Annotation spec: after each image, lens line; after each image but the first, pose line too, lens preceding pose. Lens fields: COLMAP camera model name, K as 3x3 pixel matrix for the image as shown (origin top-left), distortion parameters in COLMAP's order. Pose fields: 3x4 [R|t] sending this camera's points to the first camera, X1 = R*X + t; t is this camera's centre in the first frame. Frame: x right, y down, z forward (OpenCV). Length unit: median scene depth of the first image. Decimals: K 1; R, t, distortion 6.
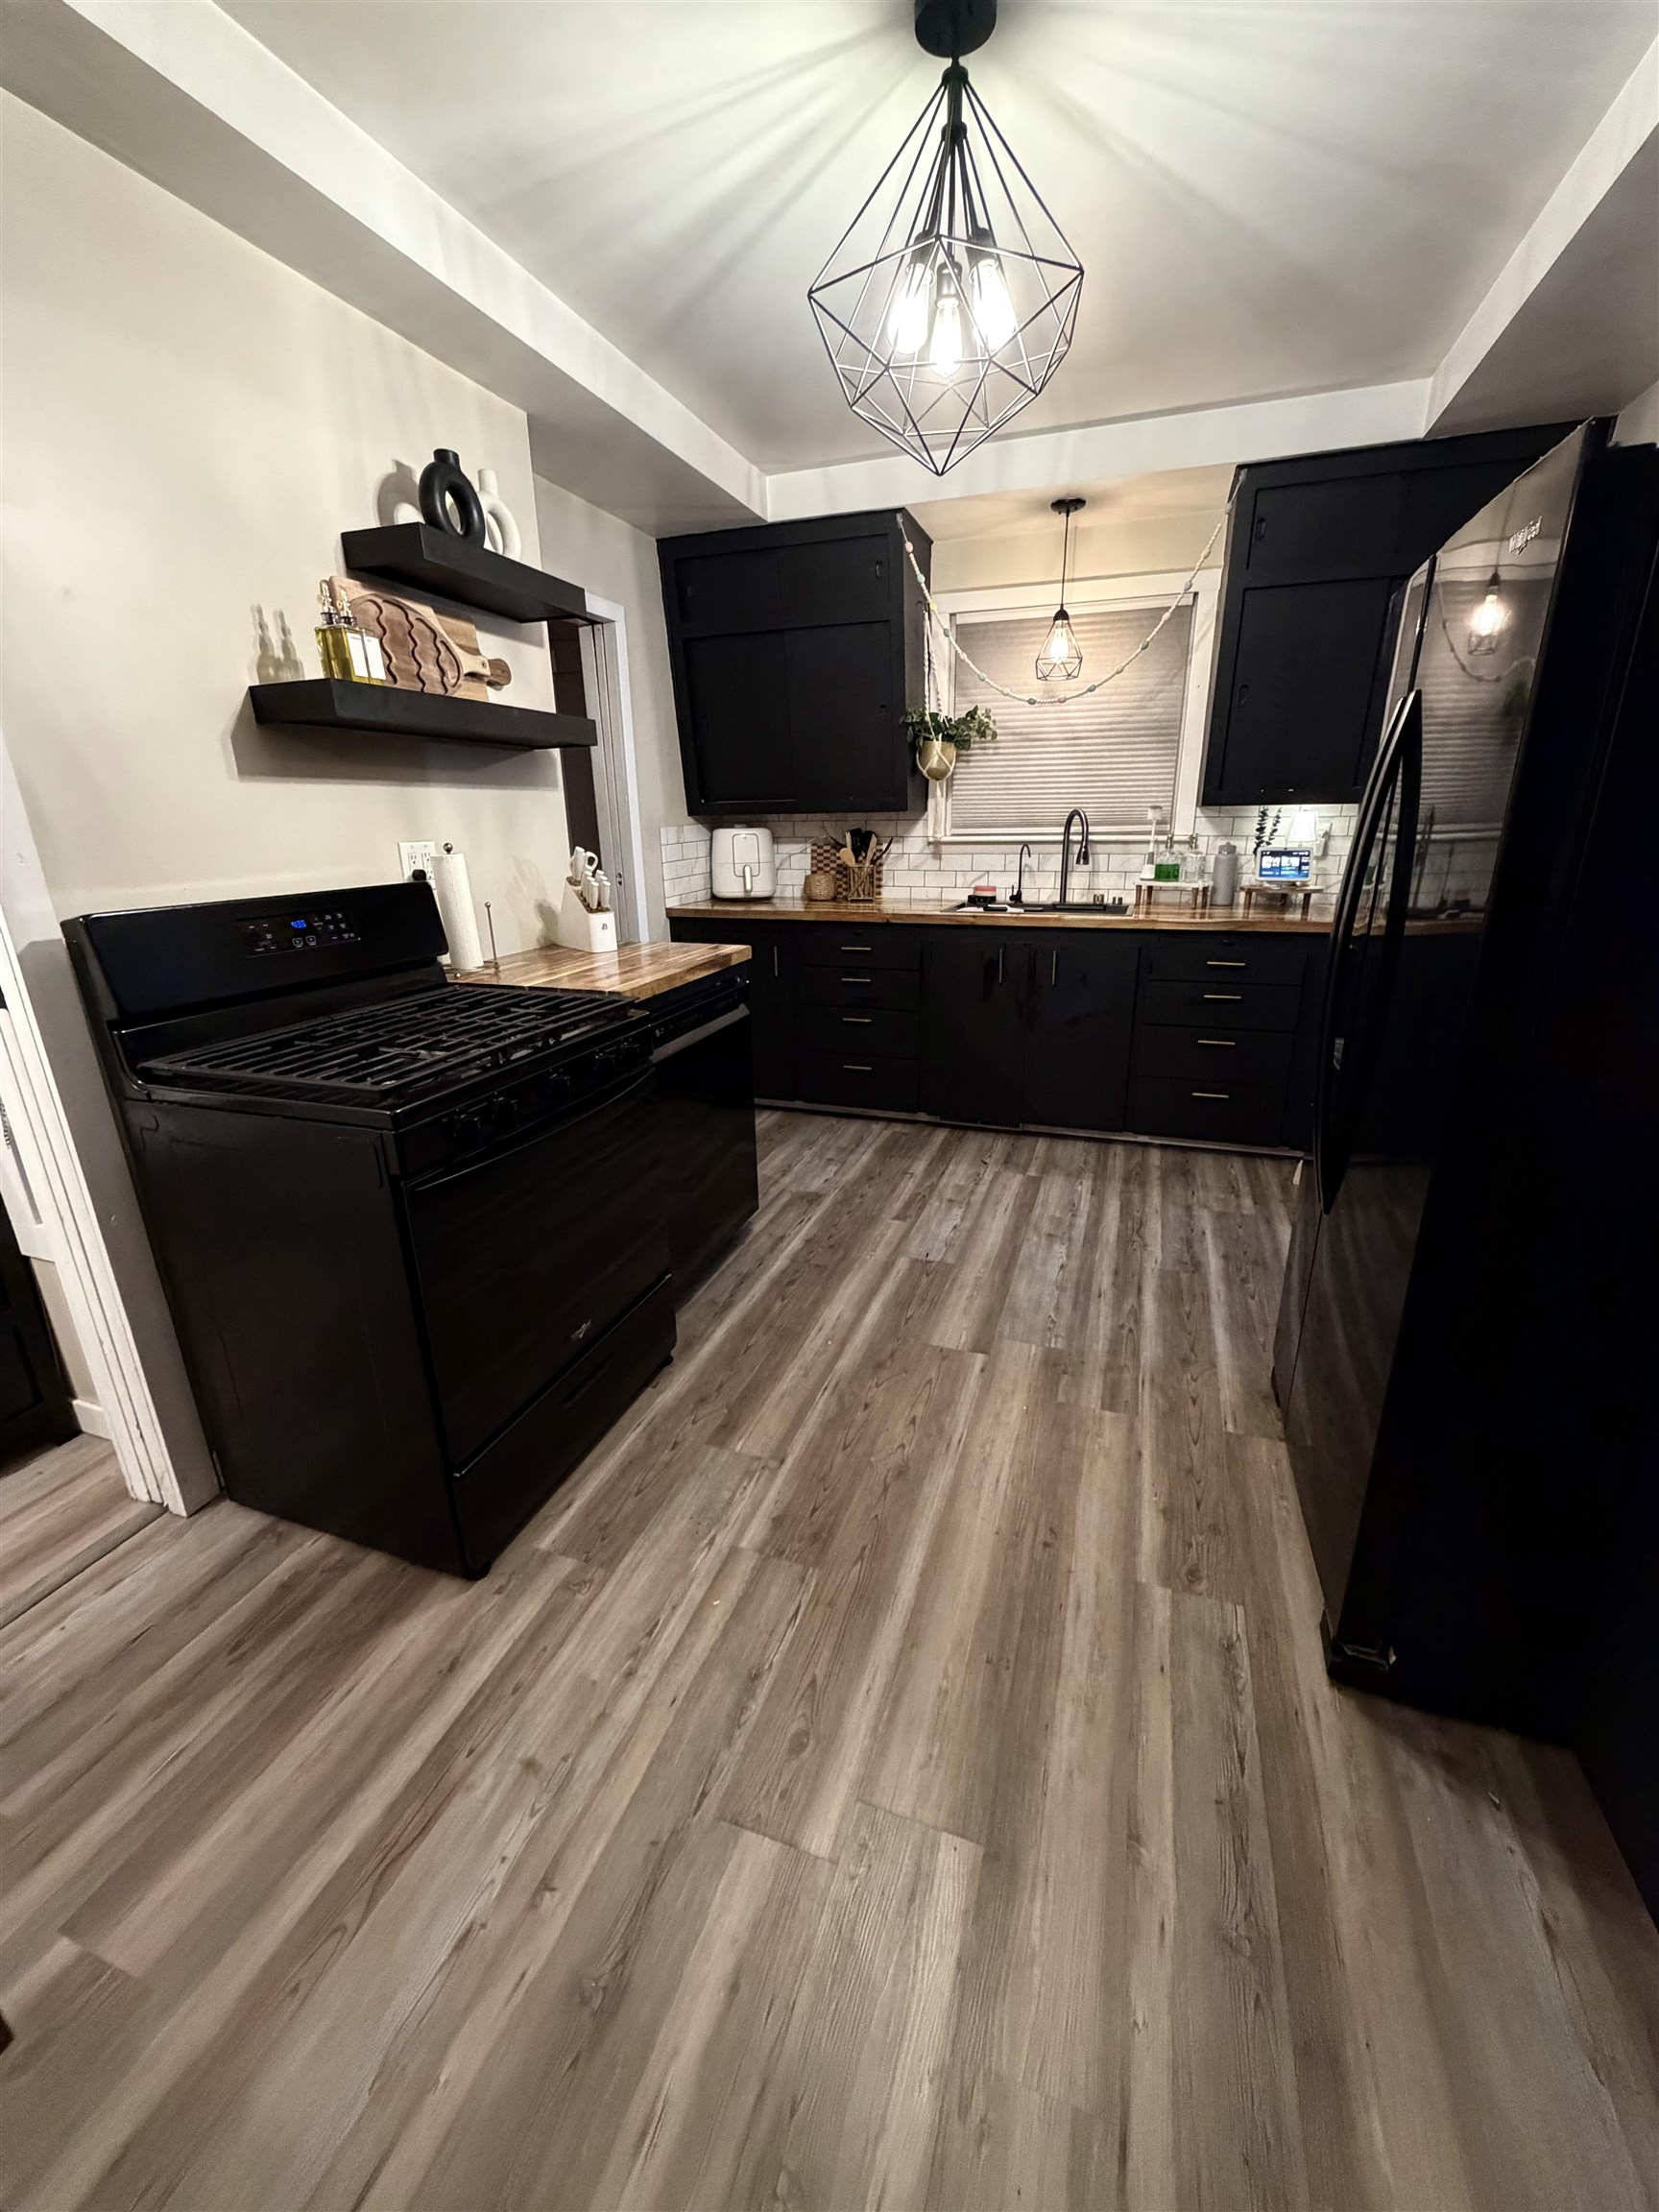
lens RADIAL K [[879.7, 0, 832.5], [0, 879.7, 1106.2], [0, 0, 1]] dist [-0.001535, 0.000347]
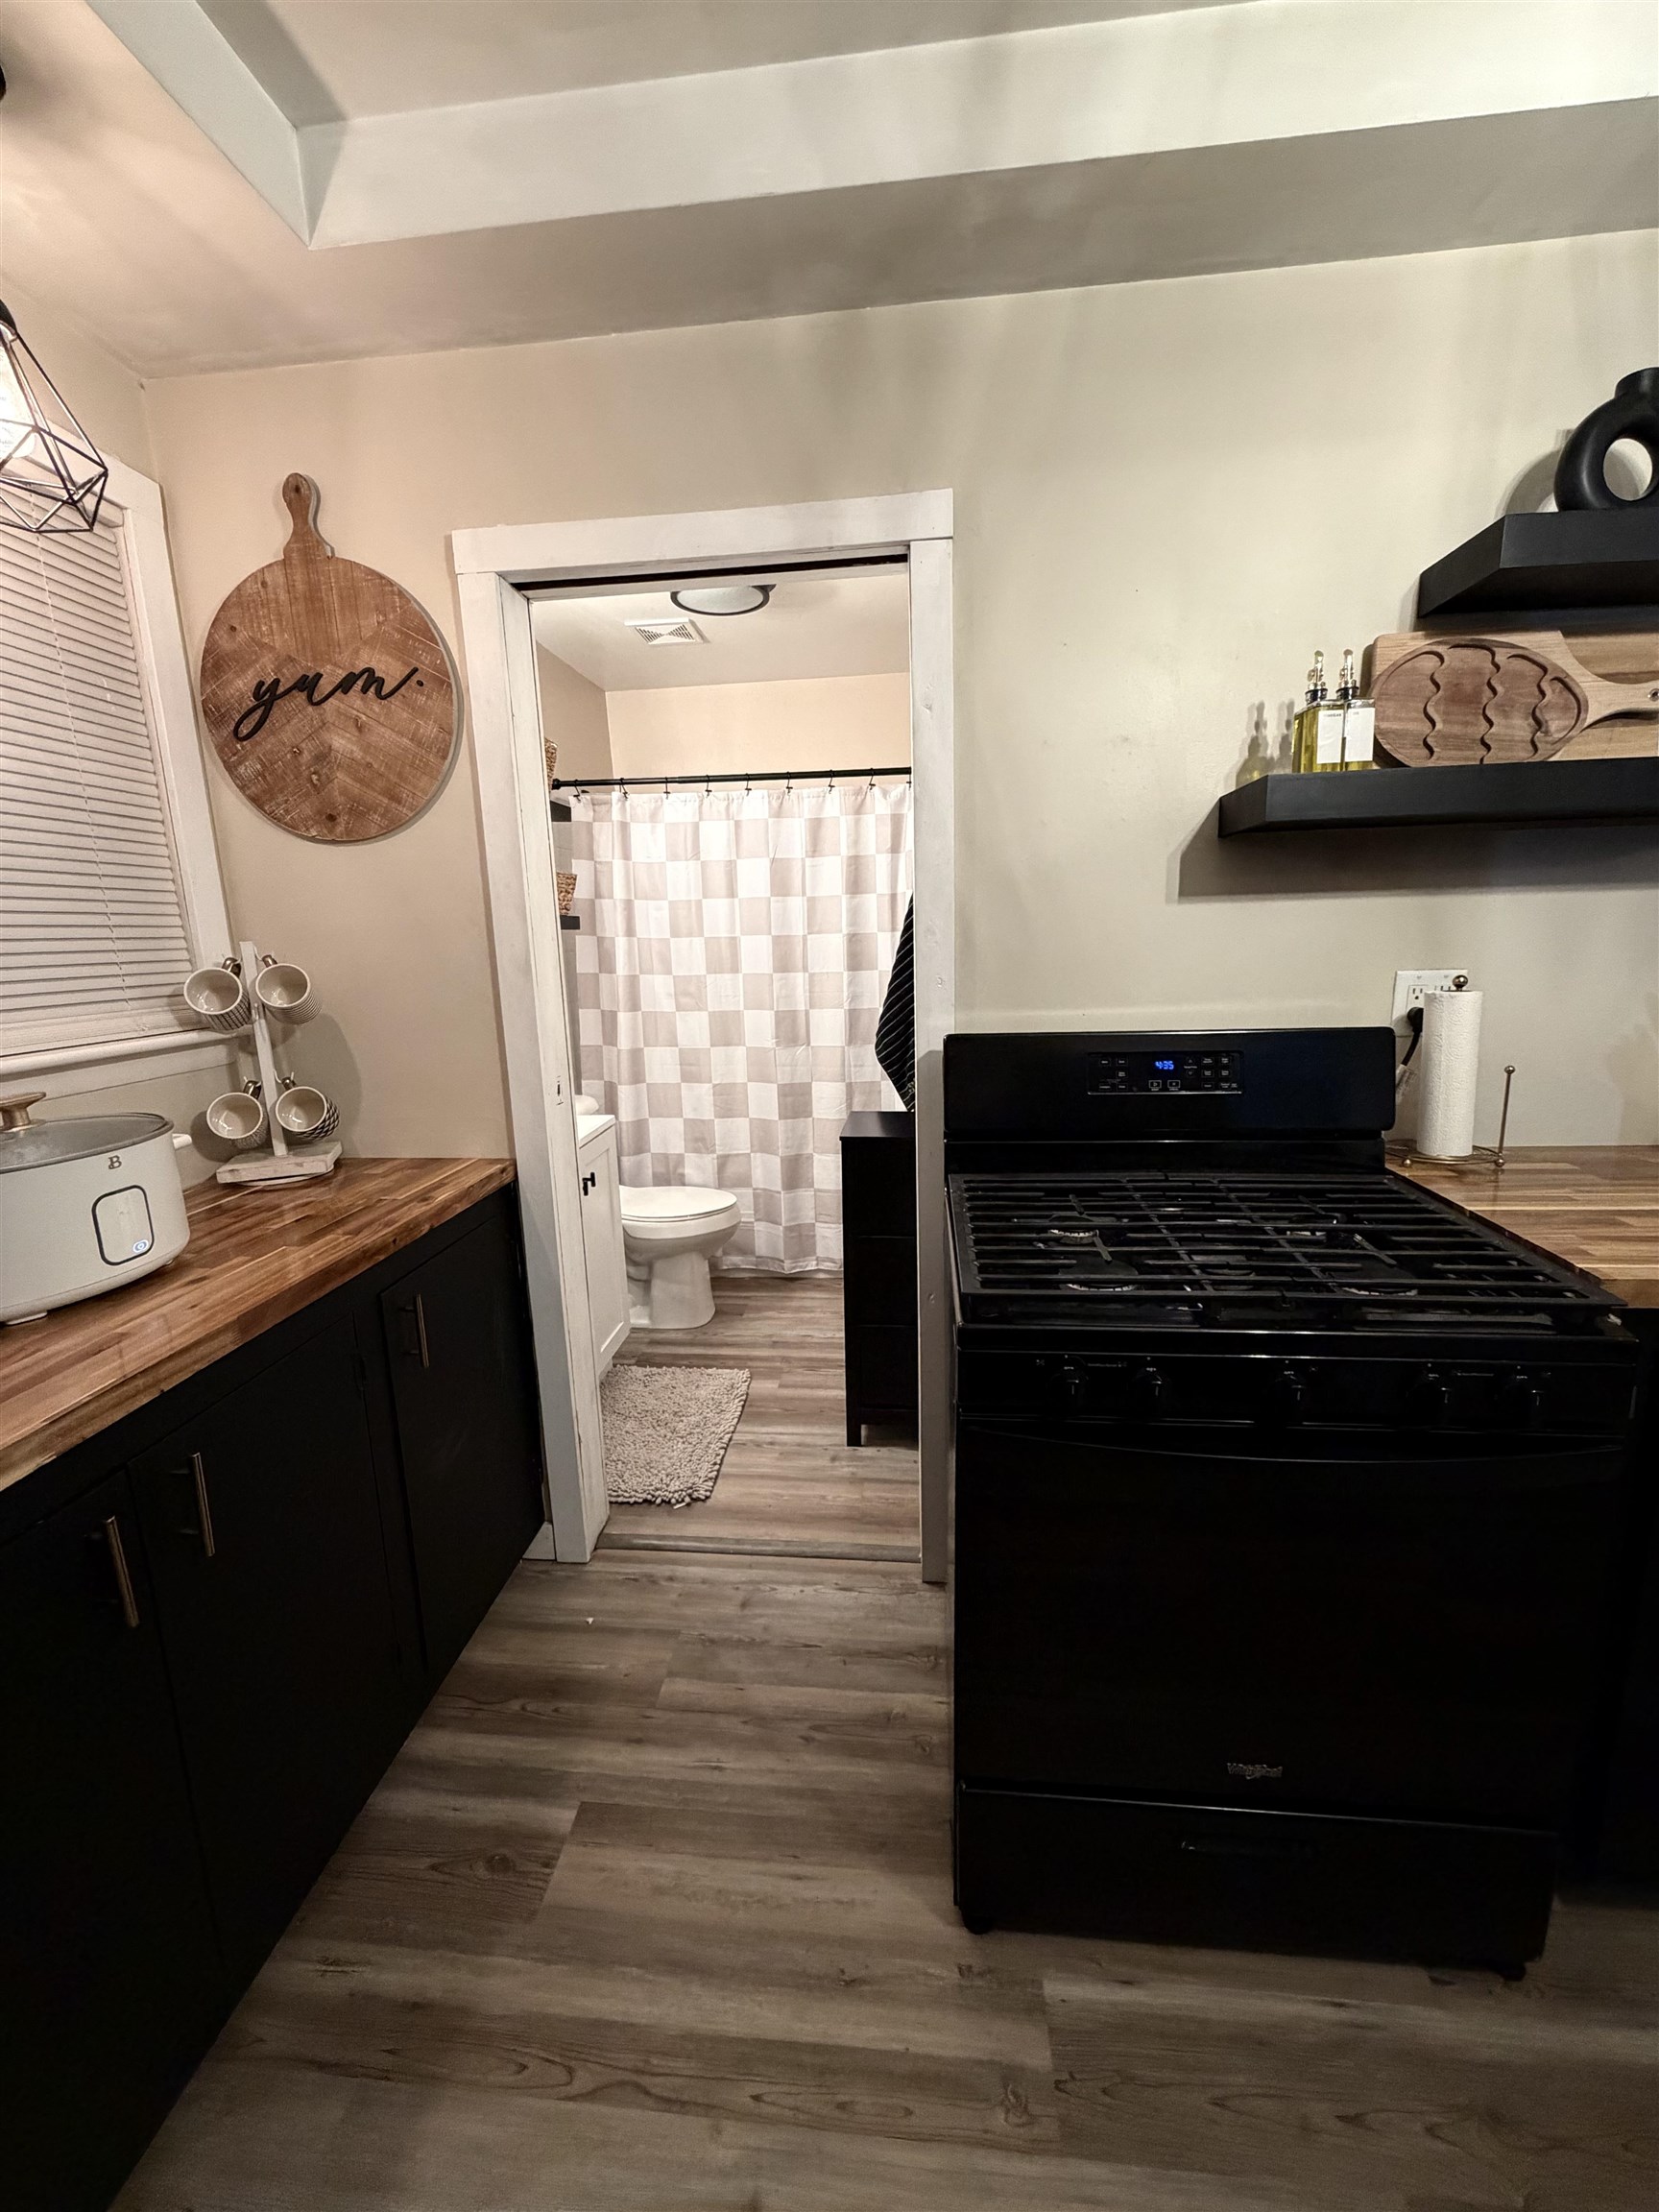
lens RADIAL K [[879.7, 0, 829.5], [0, 879.7, 1106.7], [0, 0, 1]] dist [-0.001535, 0.000347]
pose [[0.234321, 0.197629, -0.951860, 0.141771], [-0.283715, 0.950397, 0.127483, -0.185305], [0.929839, 0.240185, 0.278768, 0.467422]]
